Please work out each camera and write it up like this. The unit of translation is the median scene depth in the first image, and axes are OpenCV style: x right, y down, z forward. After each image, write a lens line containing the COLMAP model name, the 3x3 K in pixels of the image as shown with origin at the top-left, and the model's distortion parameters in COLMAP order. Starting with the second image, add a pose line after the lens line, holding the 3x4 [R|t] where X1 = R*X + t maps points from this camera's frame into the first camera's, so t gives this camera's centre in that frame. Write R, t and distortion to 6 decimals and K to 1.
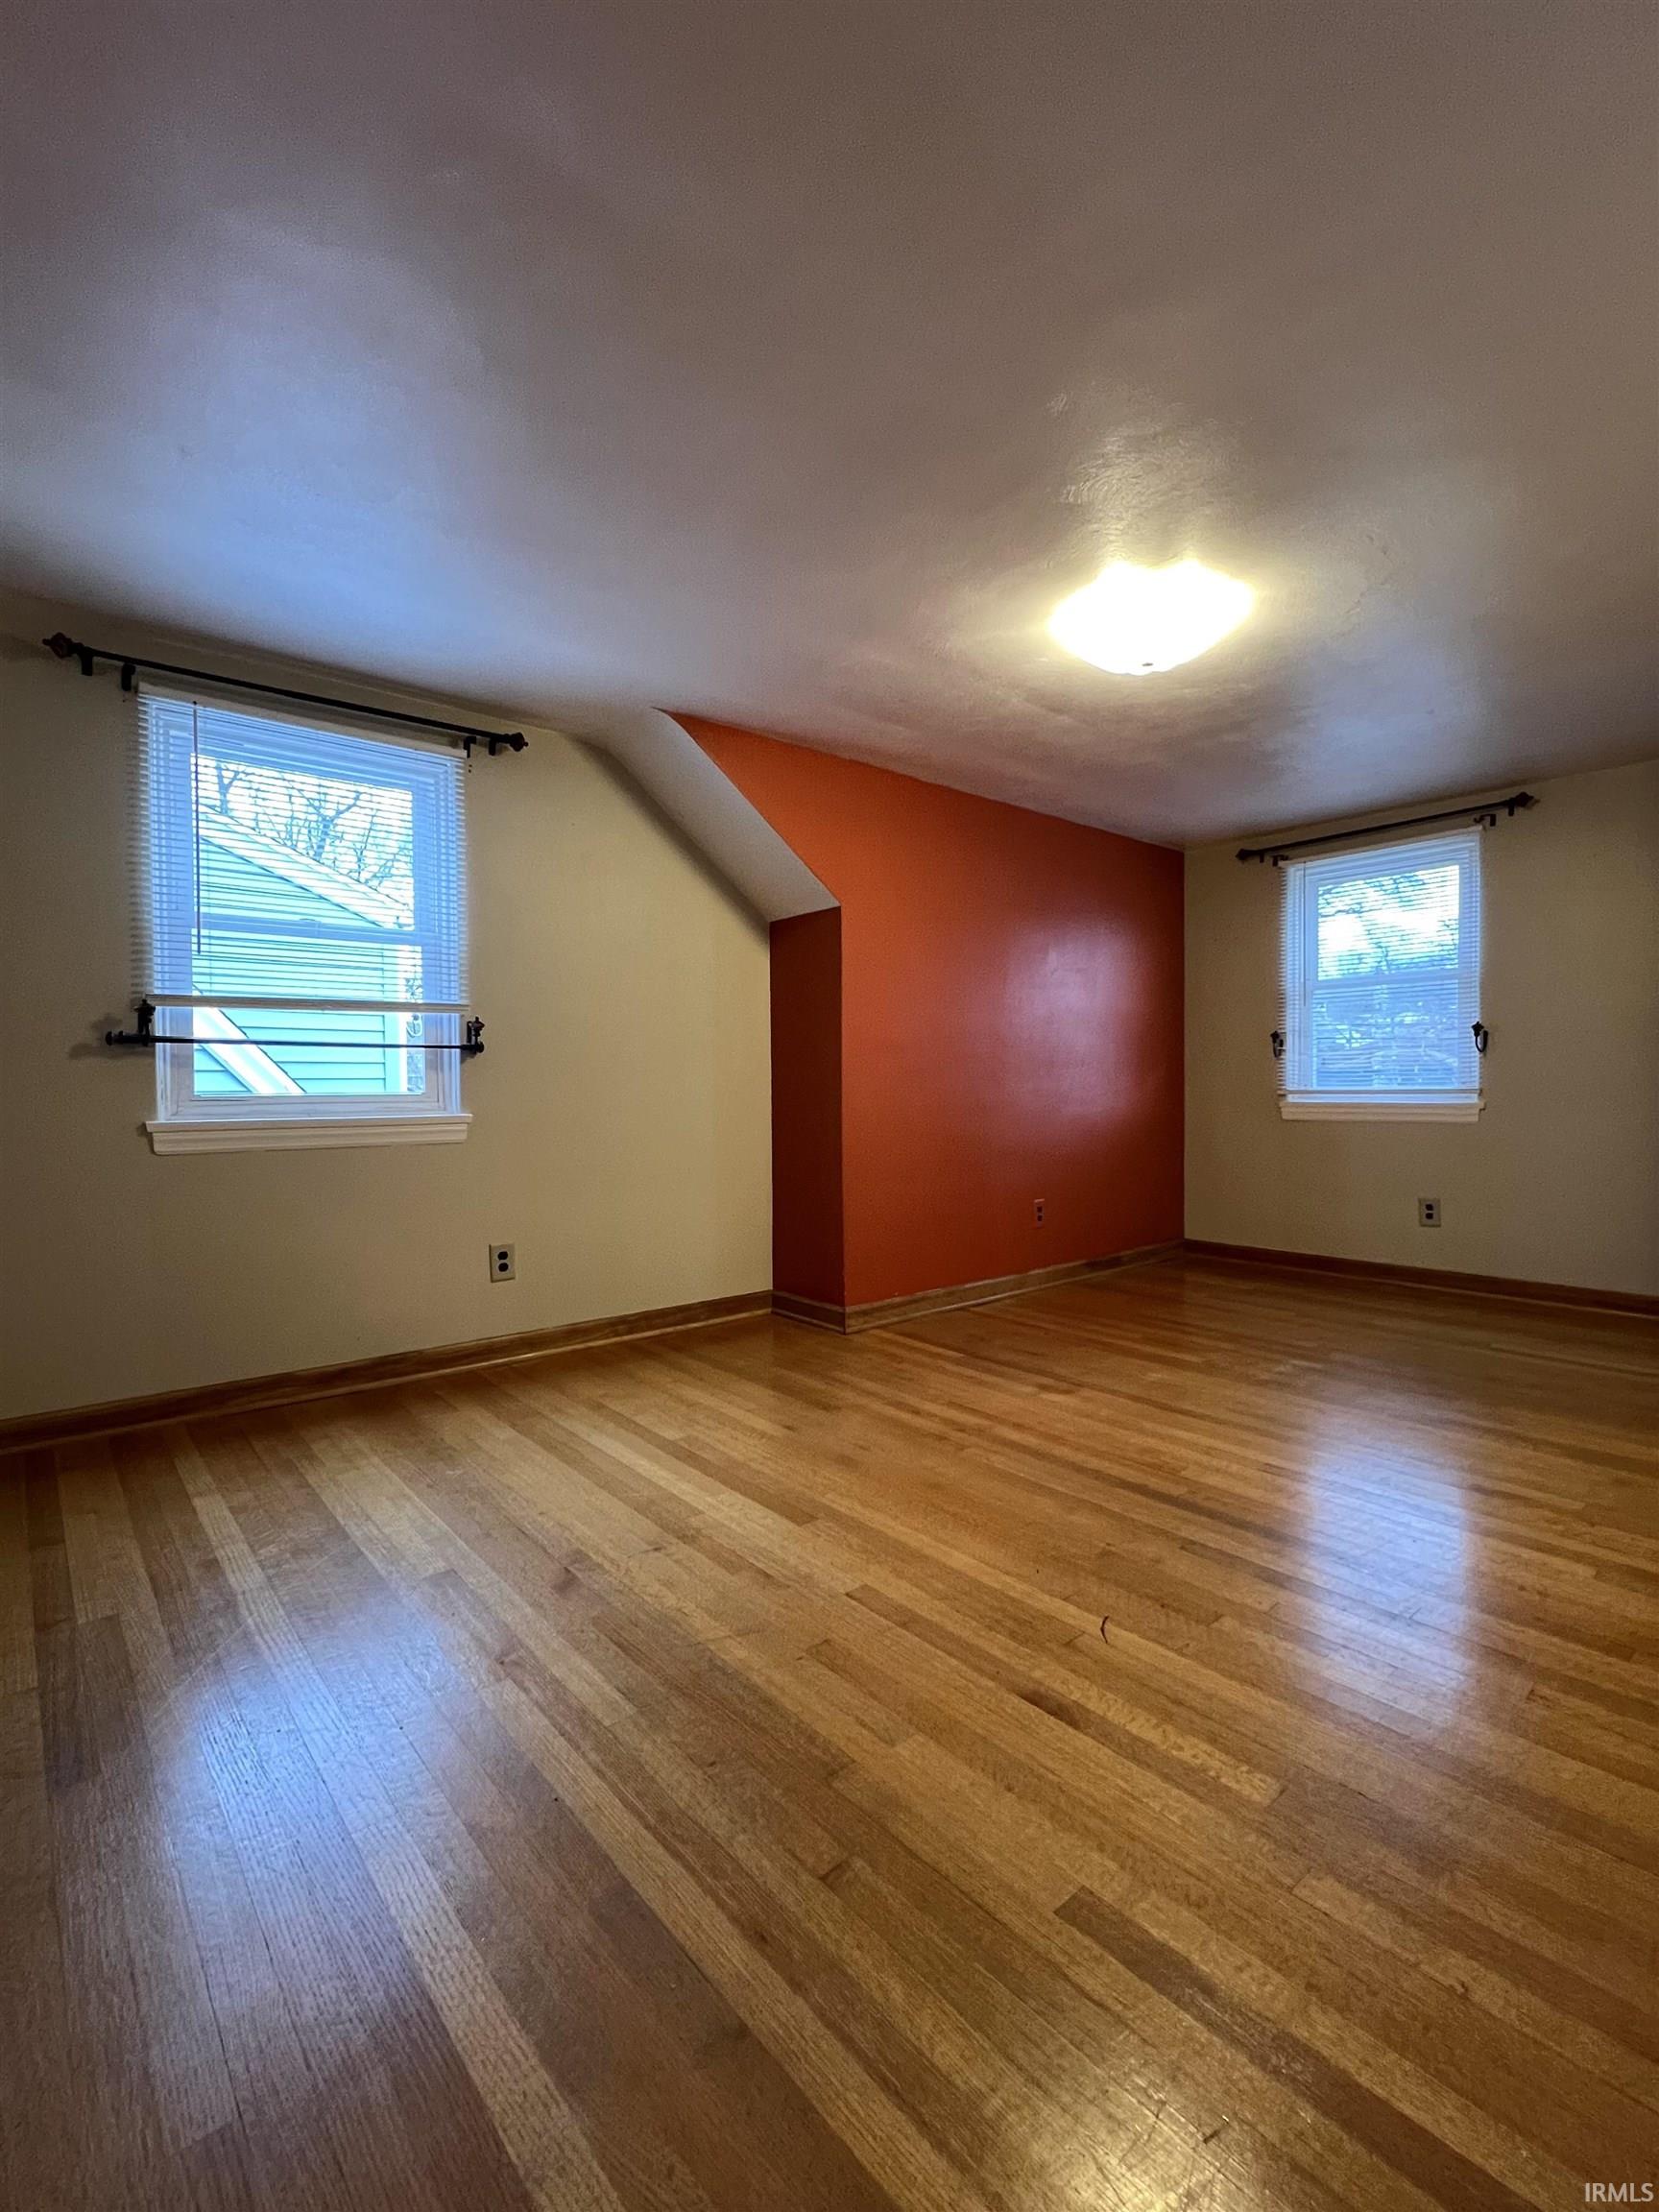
lens RADIAL K [[970.2, 0, 835.6], [0, 970.2, 1107.5], [0, 0, 1]] dist [-0.013762, 0.000878]
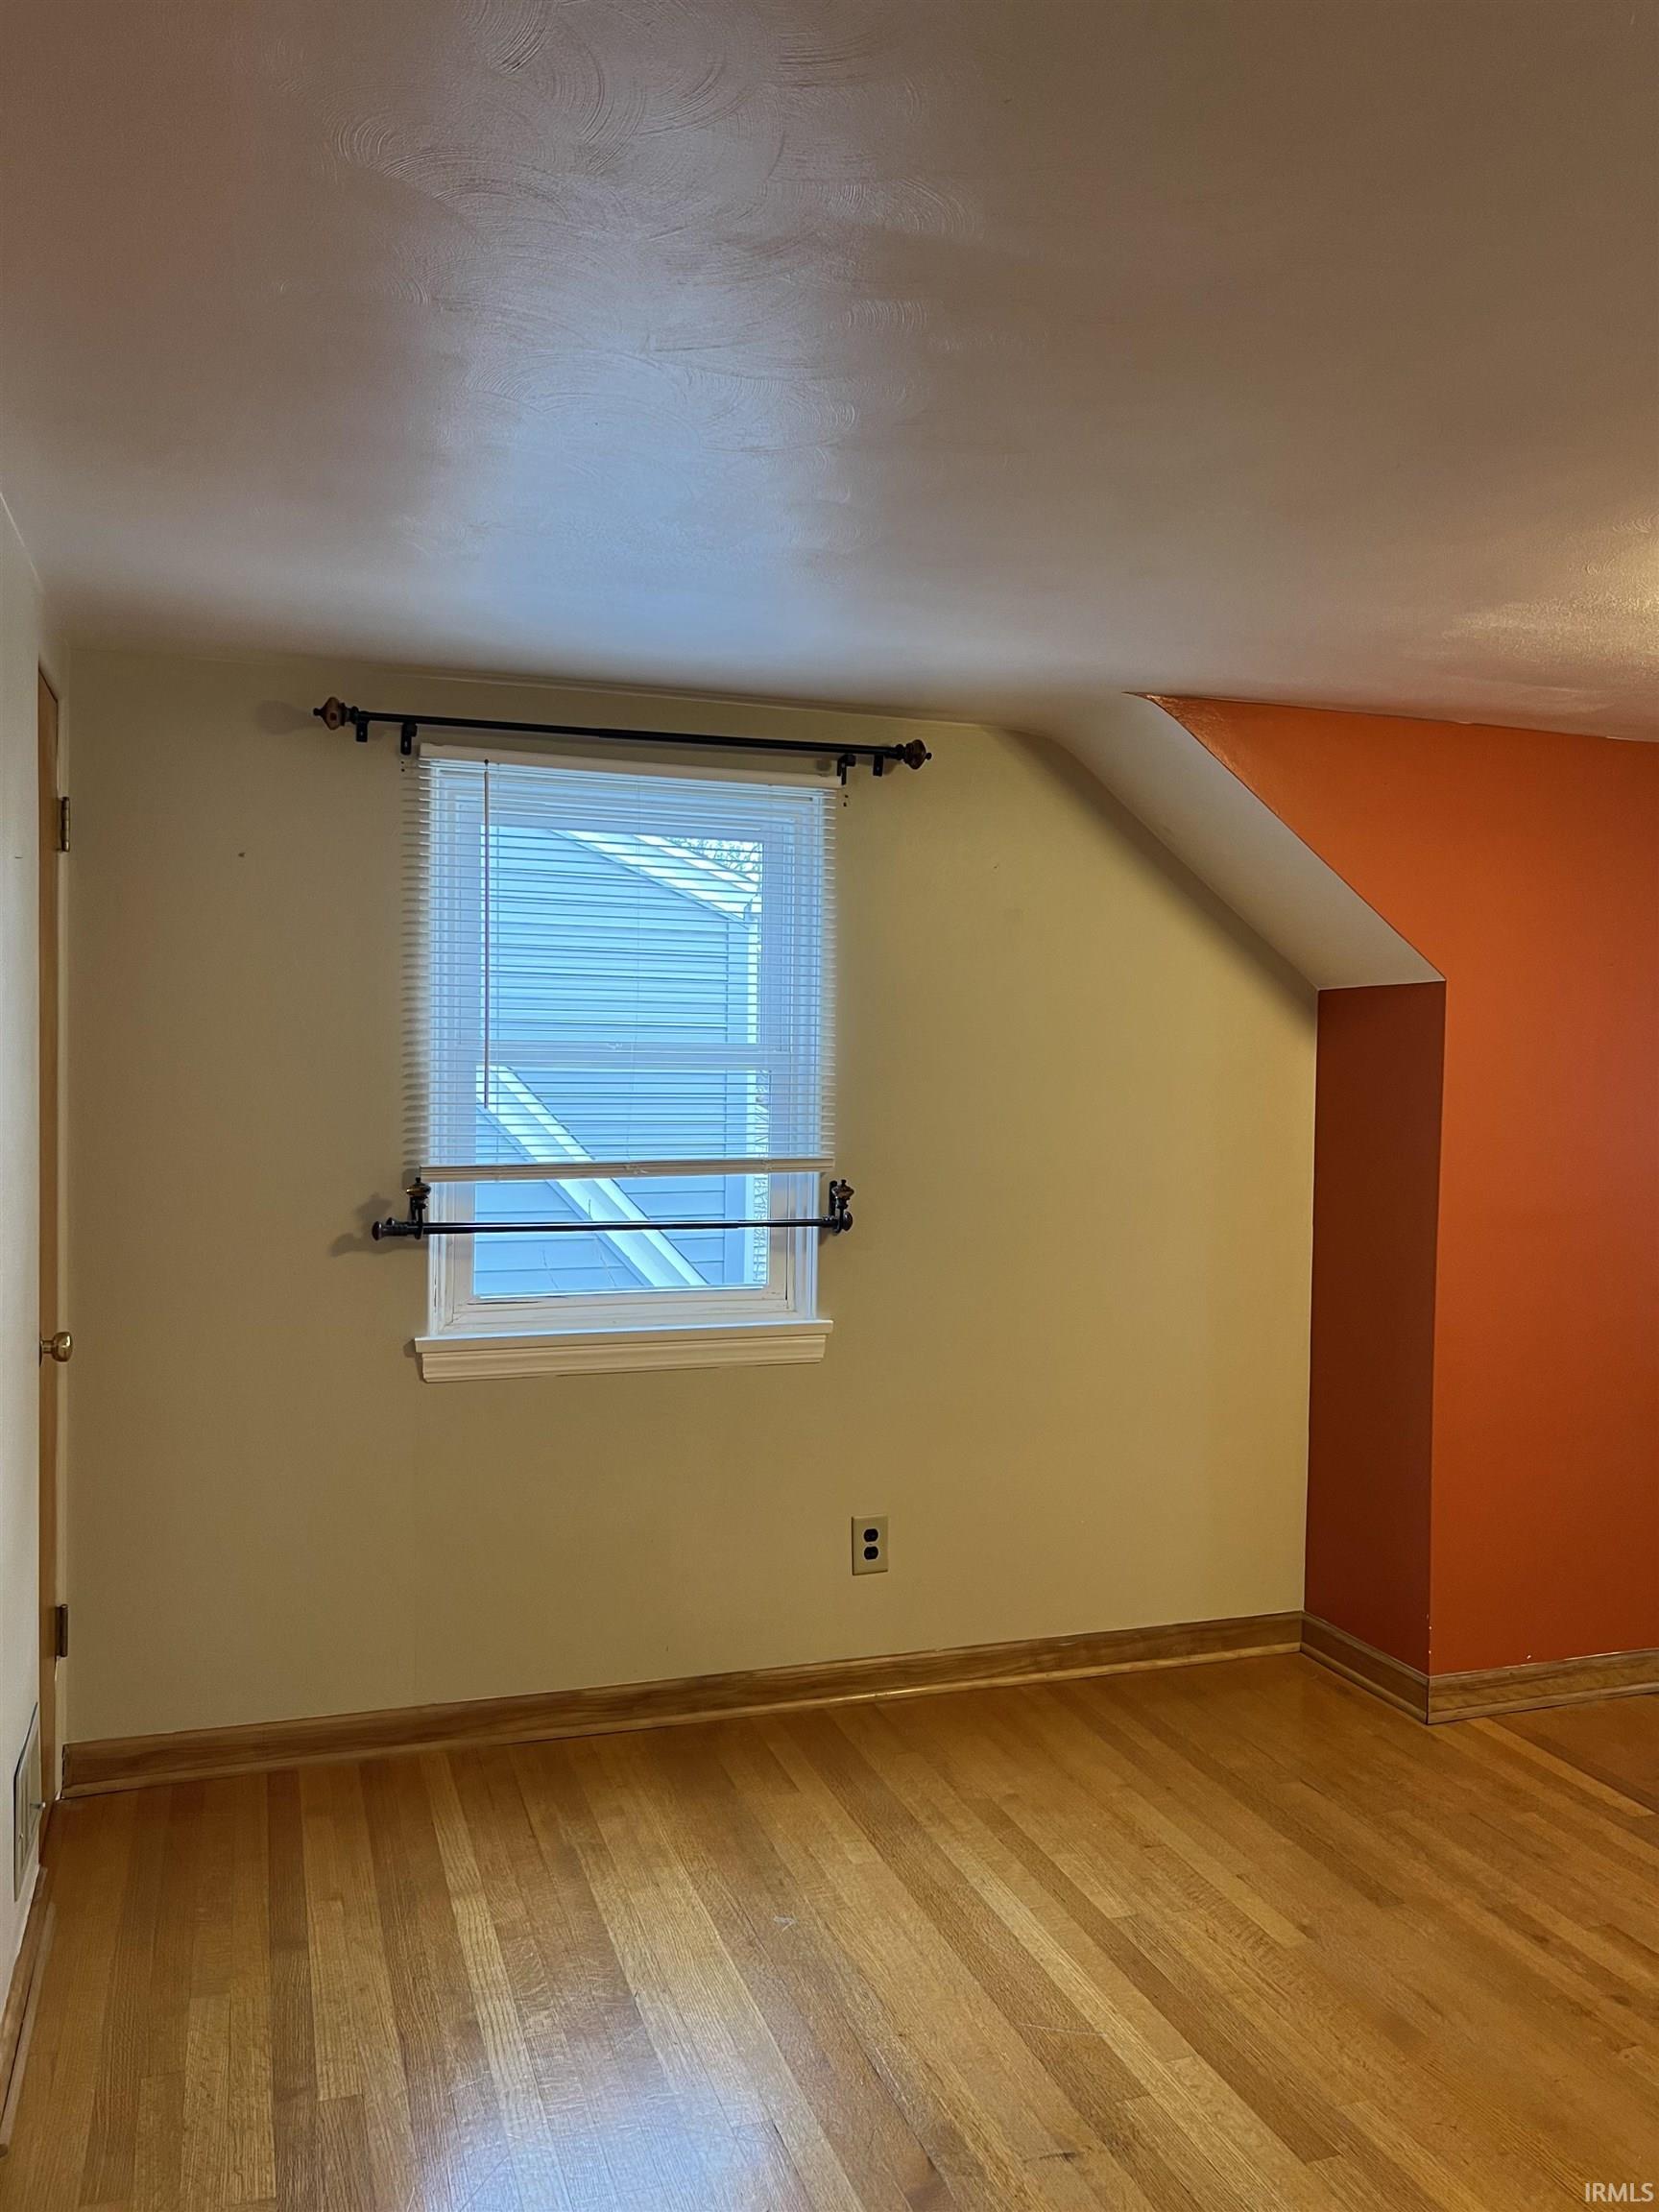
lens RADIAL K [[1628.0, 0, 832.2], [0, 1628.0, 1104.0], [0, 0, 1]] dist [0.016238, -0.038259]
pose [[0.930697, 0.031851, -0.364403, 0.029604], [-0.029720, 0.999493, 0.011456, -0.180899], [0.364583, 0.000168, 0.931171, -0.044055]]
